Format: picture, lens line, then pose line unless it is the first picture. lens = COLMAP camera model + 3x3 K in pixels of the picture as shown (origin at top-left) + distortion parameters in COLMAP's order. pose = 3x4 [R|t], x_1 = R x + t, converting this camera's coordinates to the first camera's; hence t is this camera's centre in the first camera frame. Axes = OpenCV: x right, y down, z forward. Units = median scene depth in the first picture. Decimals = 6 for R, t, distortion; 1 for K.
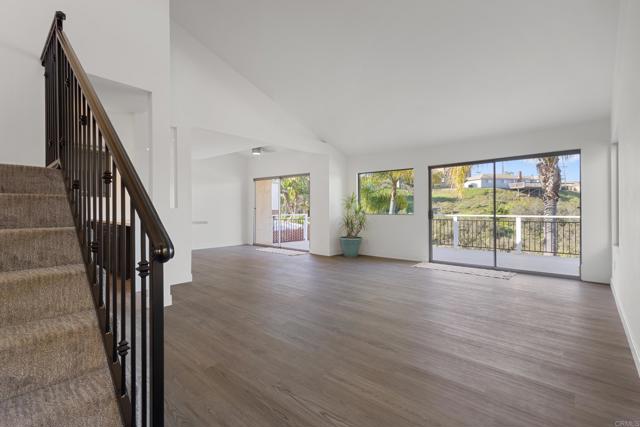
lens RADIAL K [[297.3, 0, 318.2], [0, 297.3, 216.8], [0, 0, 1]] dist [0.001532, 0.000222]
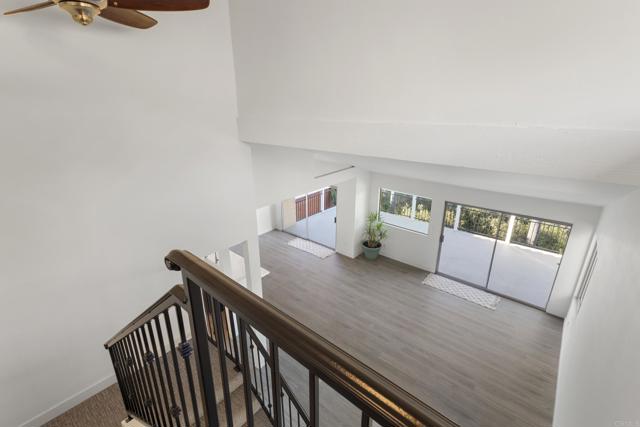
lens RADIAL K [[294.5, 0, 320.3], [0, 294.5, 210.3], [0, 0, 1]] dist [-0.001241, -0.000416]
pose [[0.999591, -0.005503, 0.028064, -0.127726], [-0.004226, 0.942116, 0.335261, -0.450193], [-0.028285, -0.335243, 0.941707, -0.063683]]
